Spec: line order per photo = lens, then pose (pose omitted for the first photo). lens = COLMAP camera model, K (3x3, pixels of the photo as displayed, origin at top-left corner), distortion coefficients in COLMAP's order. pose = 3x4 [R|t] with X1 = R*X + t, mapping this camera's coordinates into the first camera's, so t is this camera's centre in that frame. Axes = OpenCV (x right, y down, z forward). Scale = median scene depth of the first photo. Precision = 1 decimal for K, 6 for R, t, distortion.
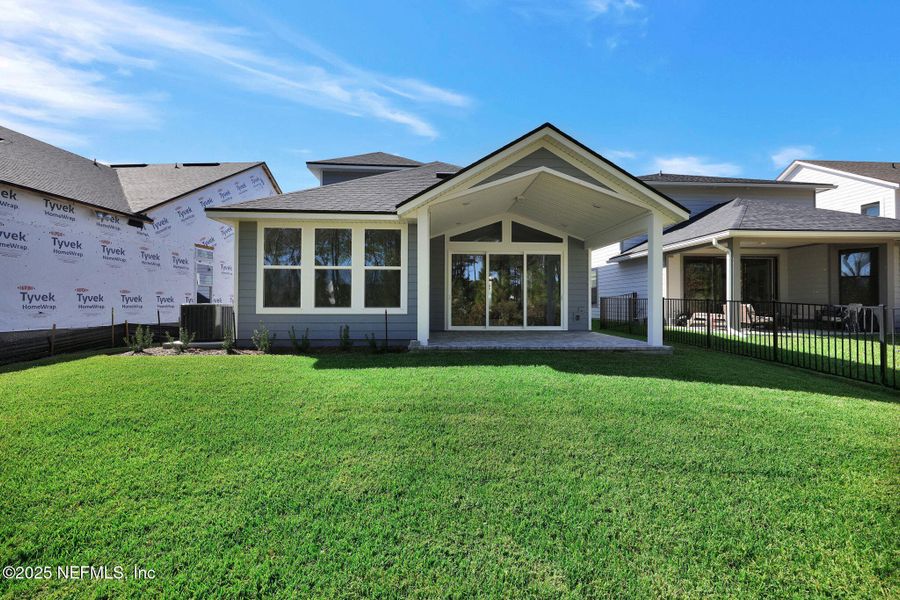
lens RADIAL K [[409.8, 0, 452.1], [0, 409.8, 308.5], [0, 0, 1]] dist [0.000149, 0.000624]
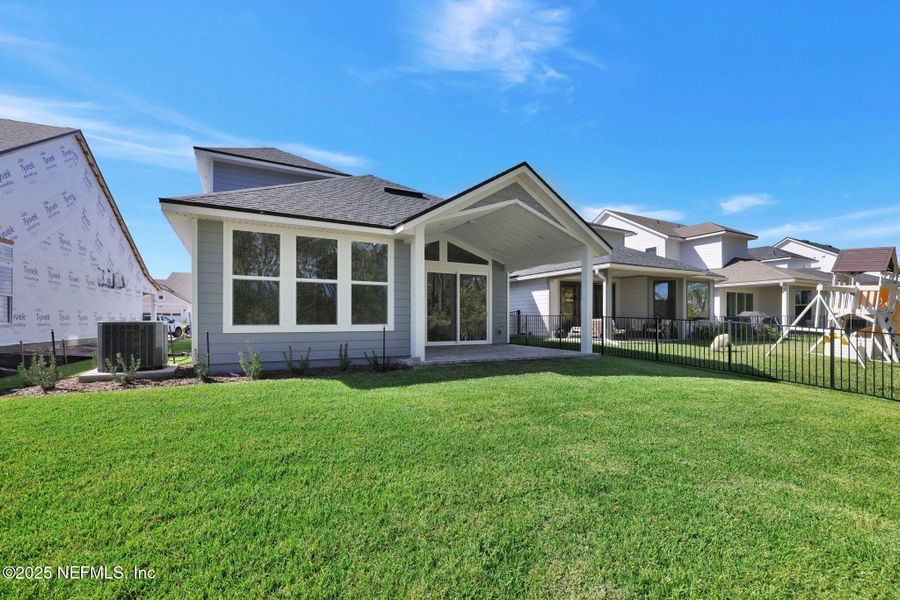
lens RADIAL K [[409.8, 0, 476.3], [0, 409.8, 332.2], [0, 0, 1]] dist [0.000149, 0.000624]
pose [[0.895463, -0.016401, 0.444835, -0.365656], [0.008367, 0.999765, 0.020019, -0.000986], [-0.445058, -0.014204, 0.895389, 0.025026]]
